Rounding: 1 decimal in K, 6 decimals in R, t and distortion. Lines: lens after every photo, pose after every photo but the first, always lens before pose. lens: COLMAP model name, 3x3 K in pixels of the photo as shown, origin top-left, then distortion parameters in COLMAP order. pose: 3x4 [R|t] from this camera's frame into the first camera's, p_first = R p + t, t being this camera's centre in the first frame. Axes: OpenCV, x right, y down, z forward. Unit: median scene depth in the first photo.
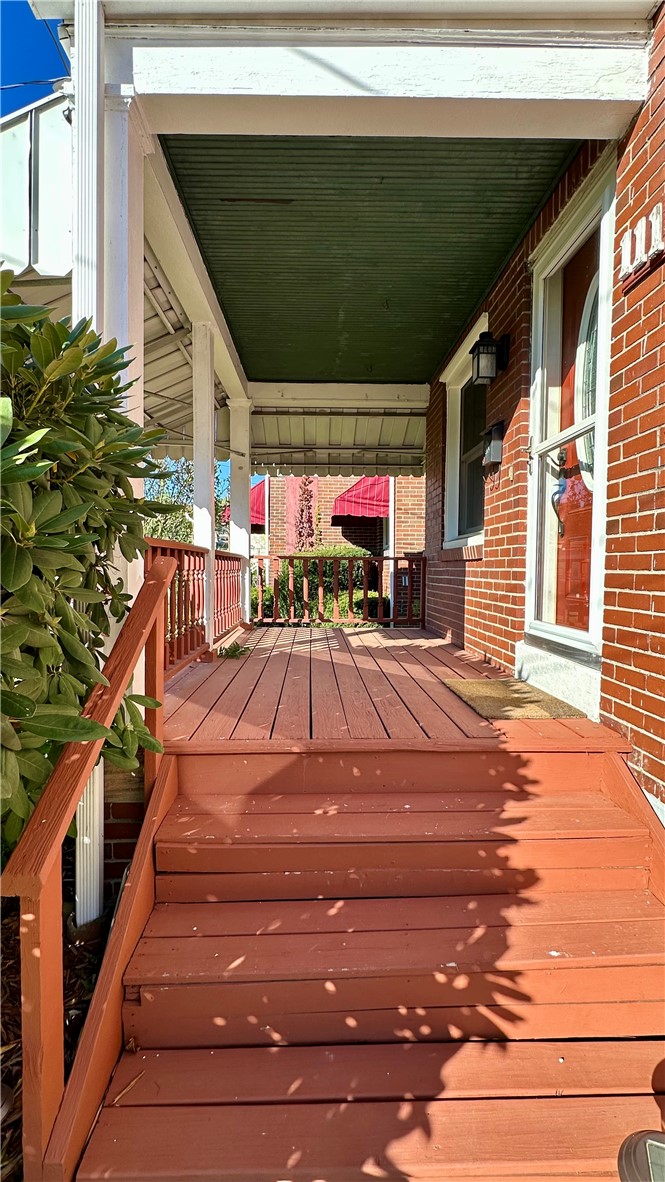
lens RADIAL K [[545.7, 0, 327.0], [0, 545.7, 588.0], [0, 0, 1]] dist [0.003171, 0.000137]
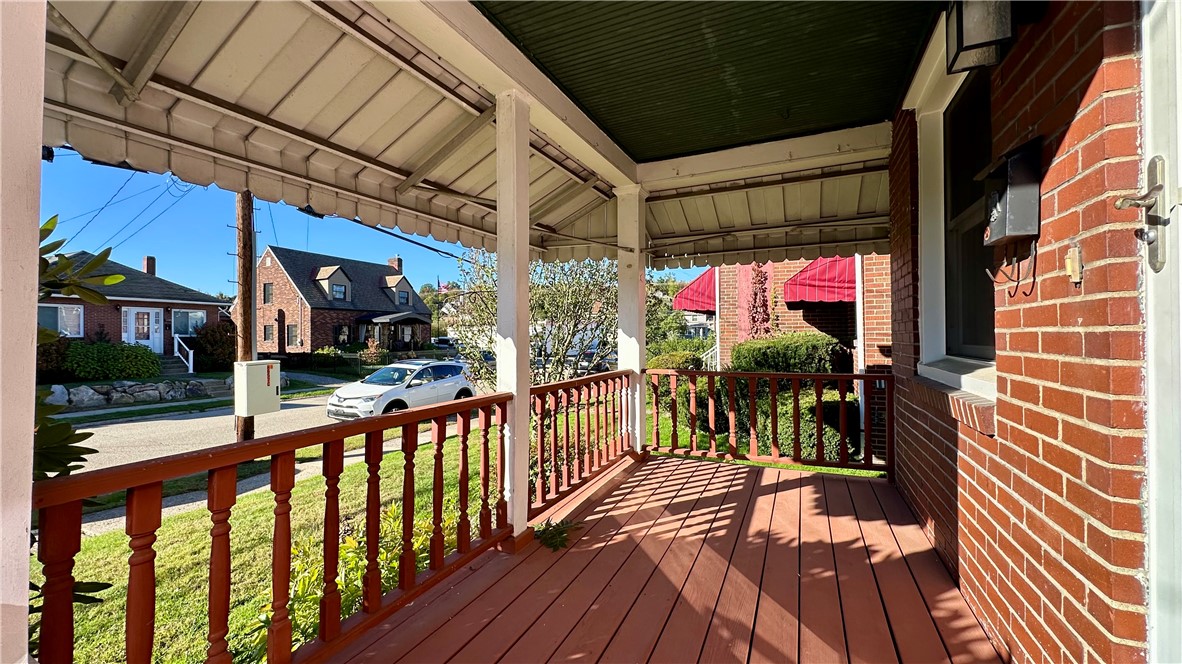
lens RADIAL K [[466.2, 0, 590.6], [0, 466.2, 331.1], [0, 0, 1]] dist [-0.007510, 0.000602]
pose [[0.896548, -0.018040, -0.442579, 0.101714], [-0.001179, 0.999070, -0.043111, -0.086412], [0.442944, 0.039173, 0.895693, 0.325107]]
